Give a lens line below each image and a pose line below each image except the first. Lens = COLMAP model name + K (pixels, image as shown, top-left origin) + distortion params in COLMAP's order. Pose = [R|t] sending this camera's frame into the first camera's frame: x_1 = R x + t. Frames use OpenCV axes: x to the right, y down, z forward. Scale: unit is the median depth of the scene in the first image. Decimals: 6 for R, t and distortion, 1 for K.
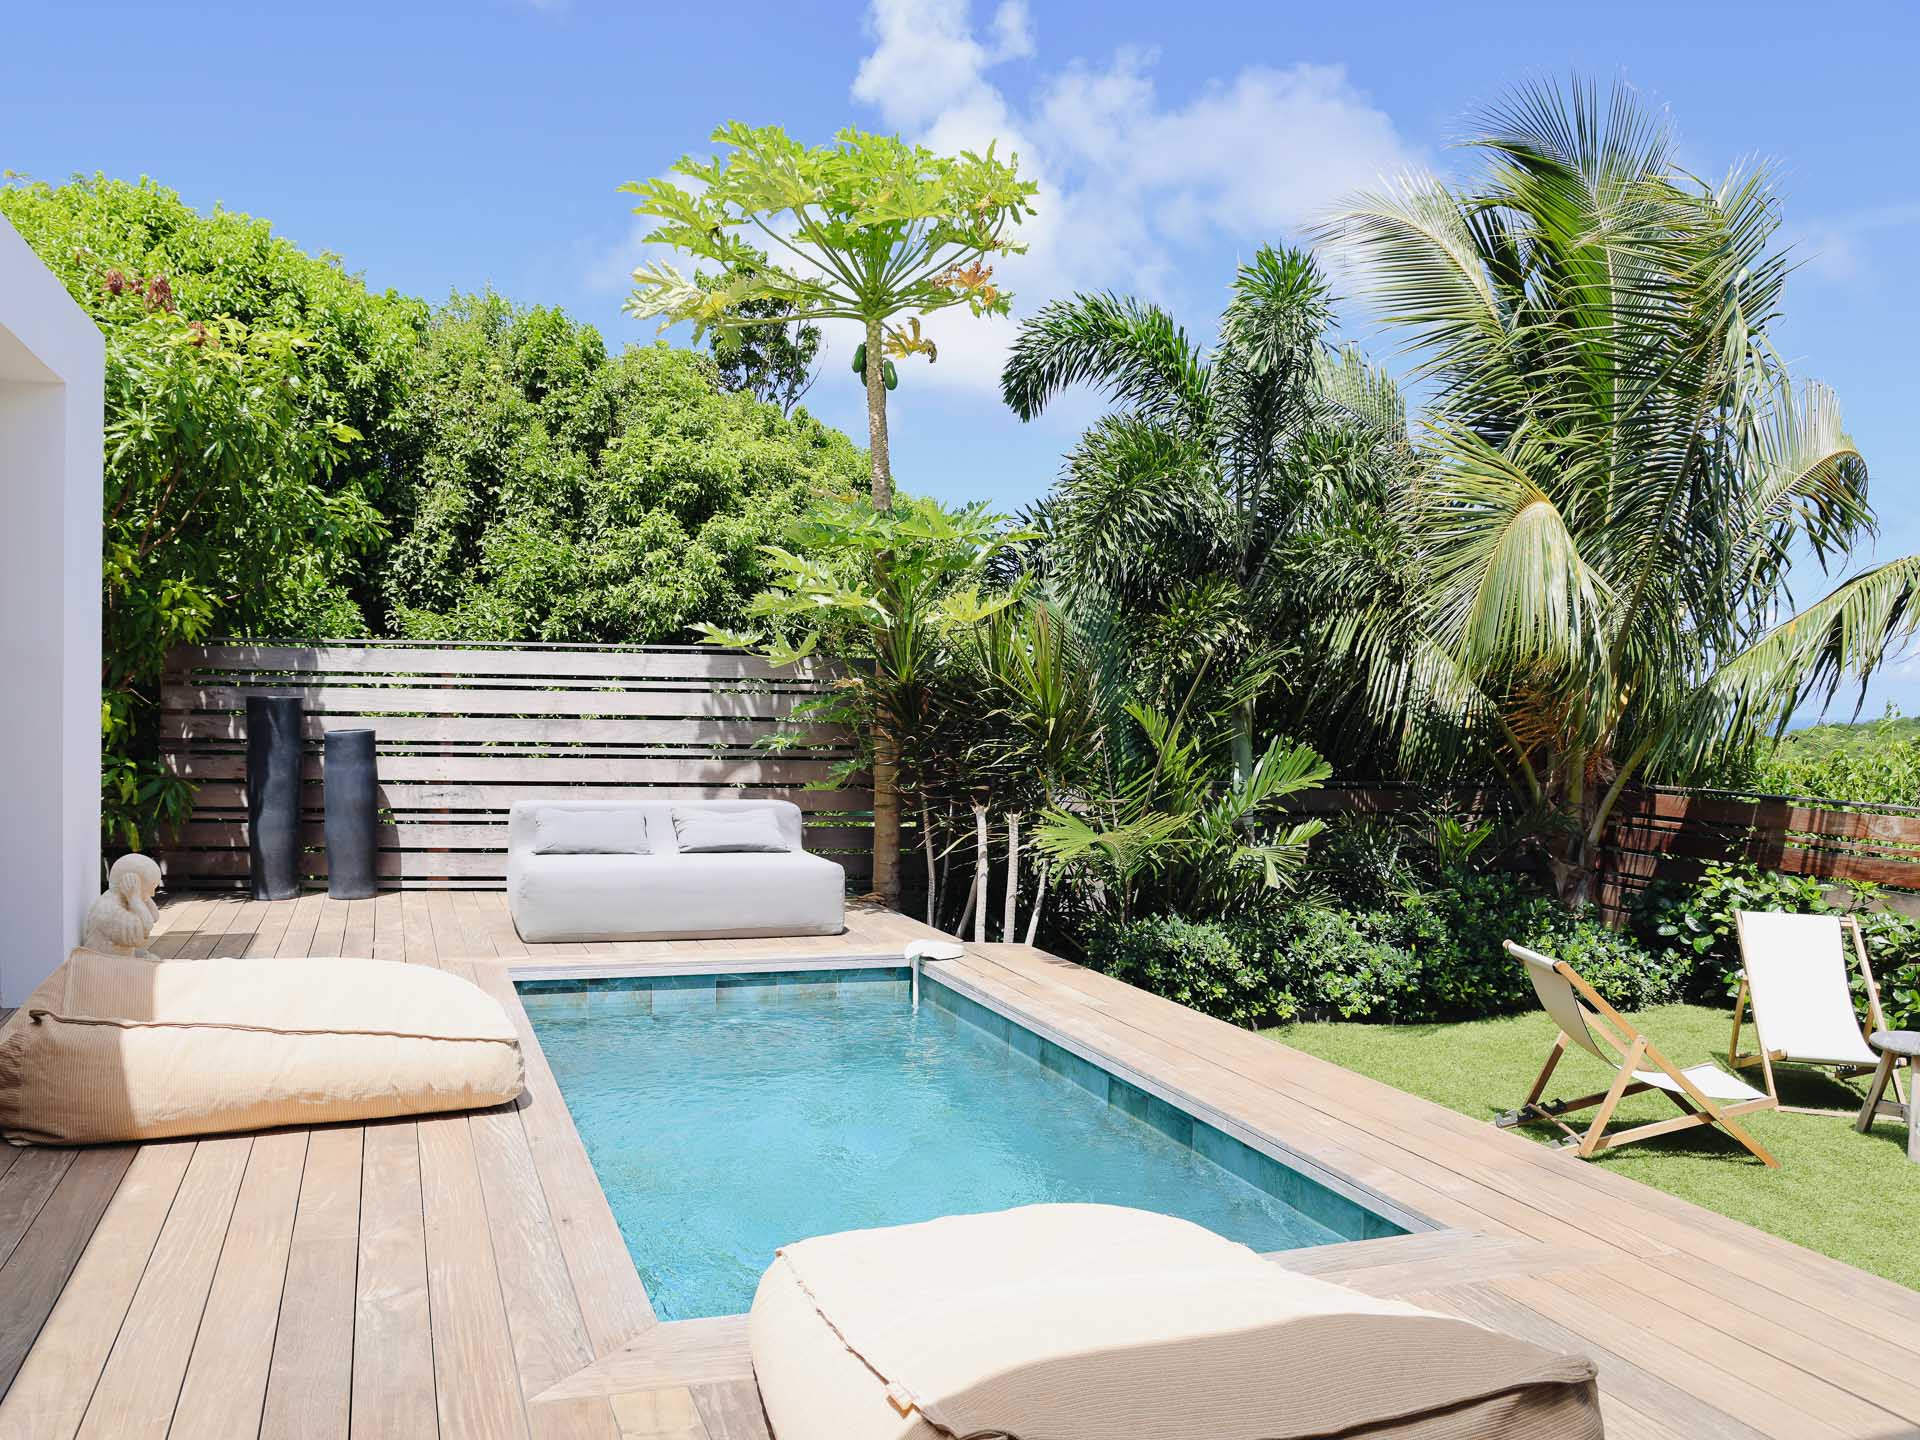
lens RADIAL K [[1438.9, 0, 960.0], [0, 1438.9, 720.0], [0, 0, 1]] dist [-0.073027, 0.003972]
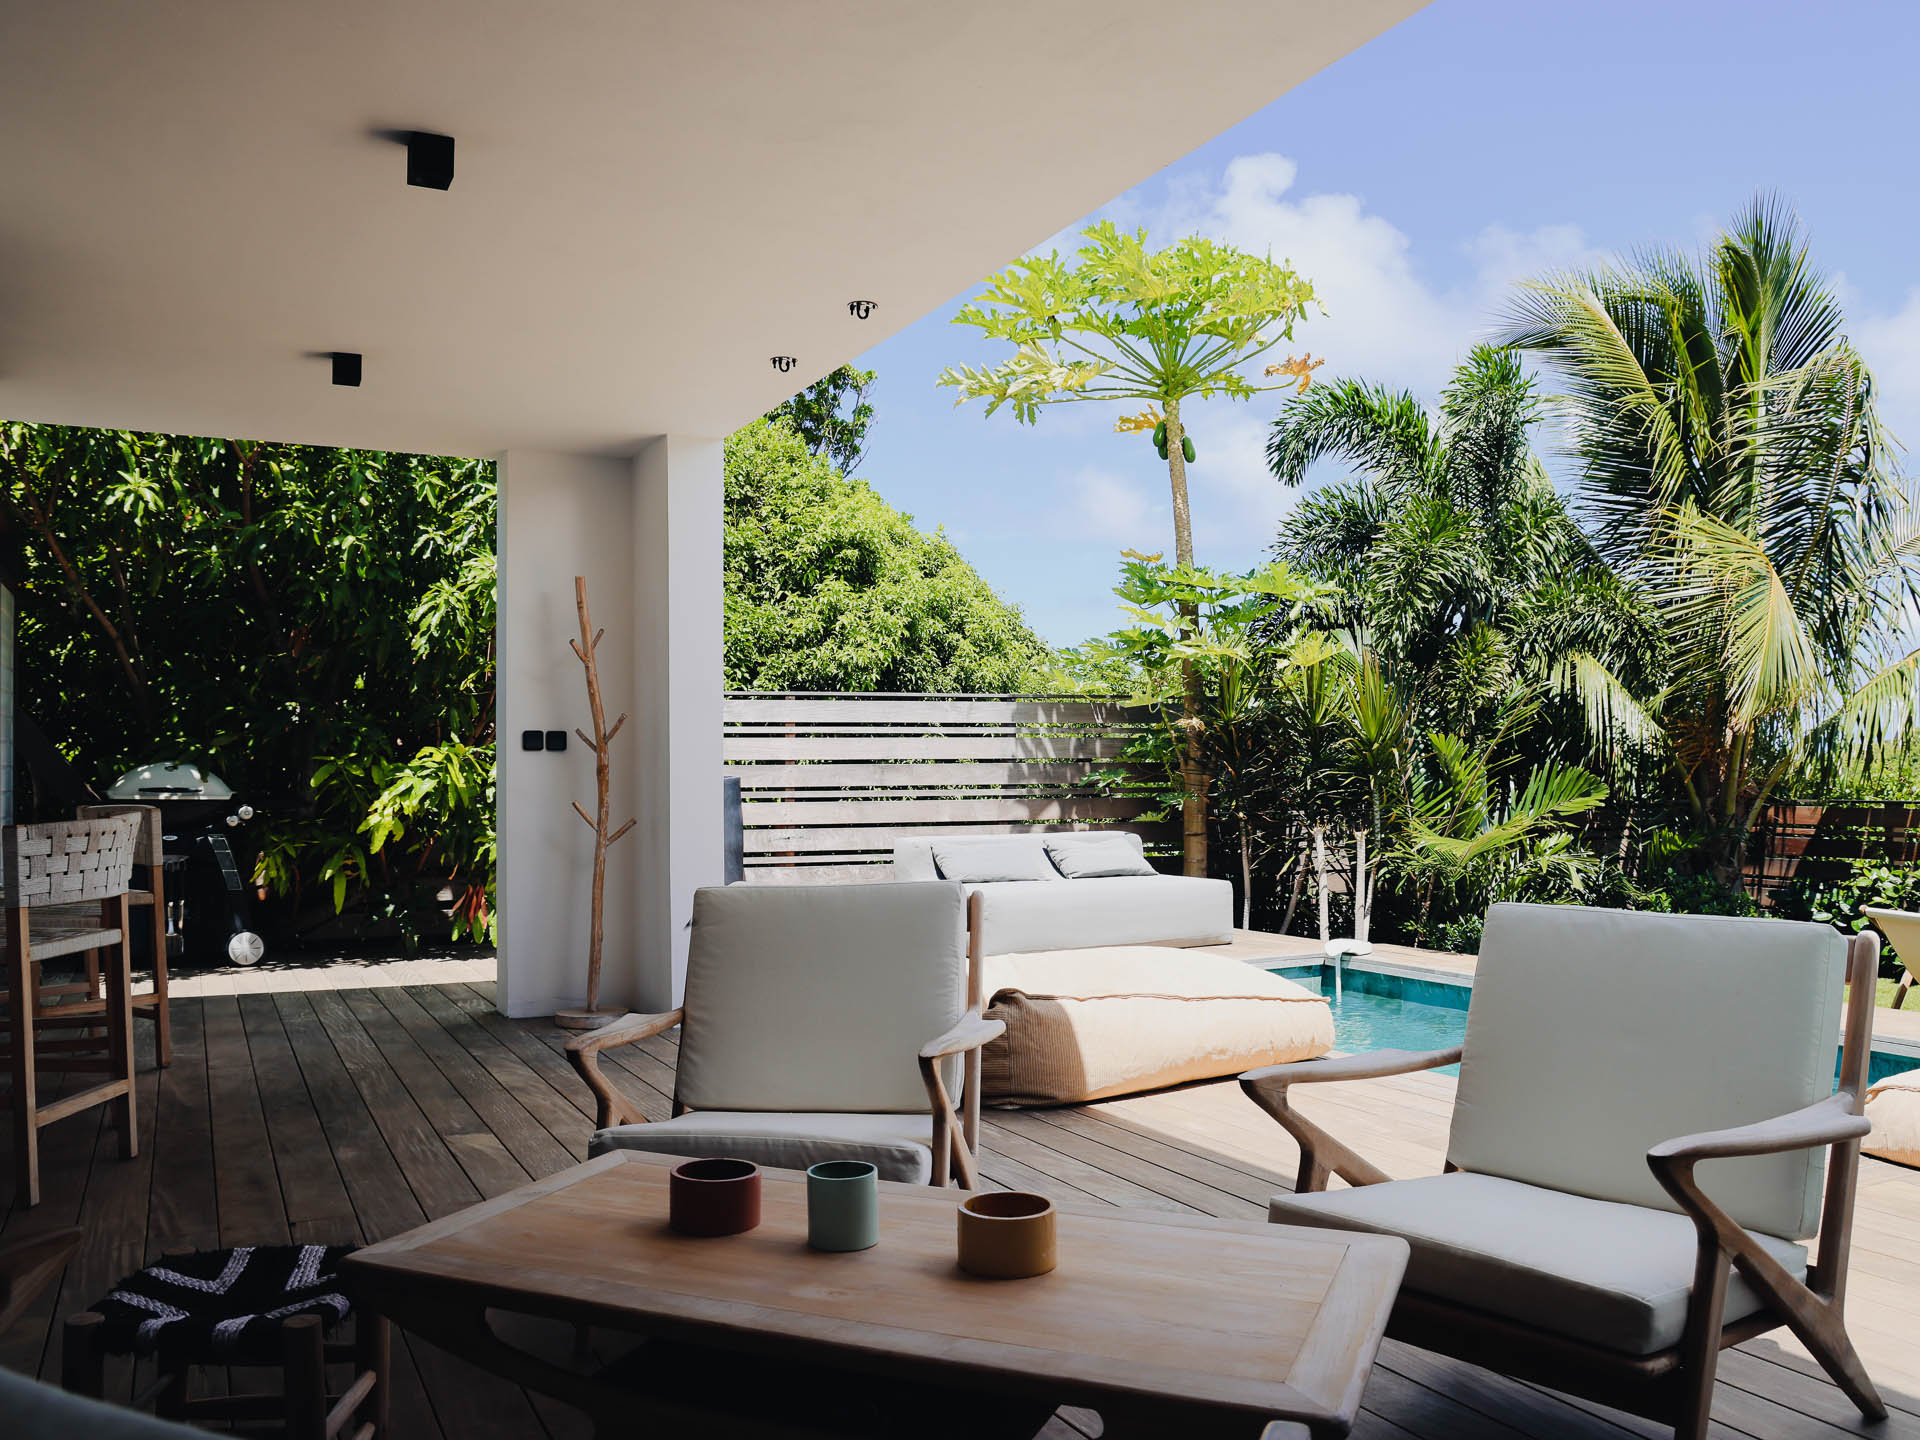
lens RADIAL K [[1418.7, 0, 964.7], [0, 1418.7, 753.2], [0, 0, 1]] dist [-0.080664, -0.002274]
pose [[0.990491, -0.023943, 0.135474, -0.369256], [0.027593, 0.999303, -0.025126, 0.019132], [-0.134778, 0.028625, 0.990462, -0.061767]]
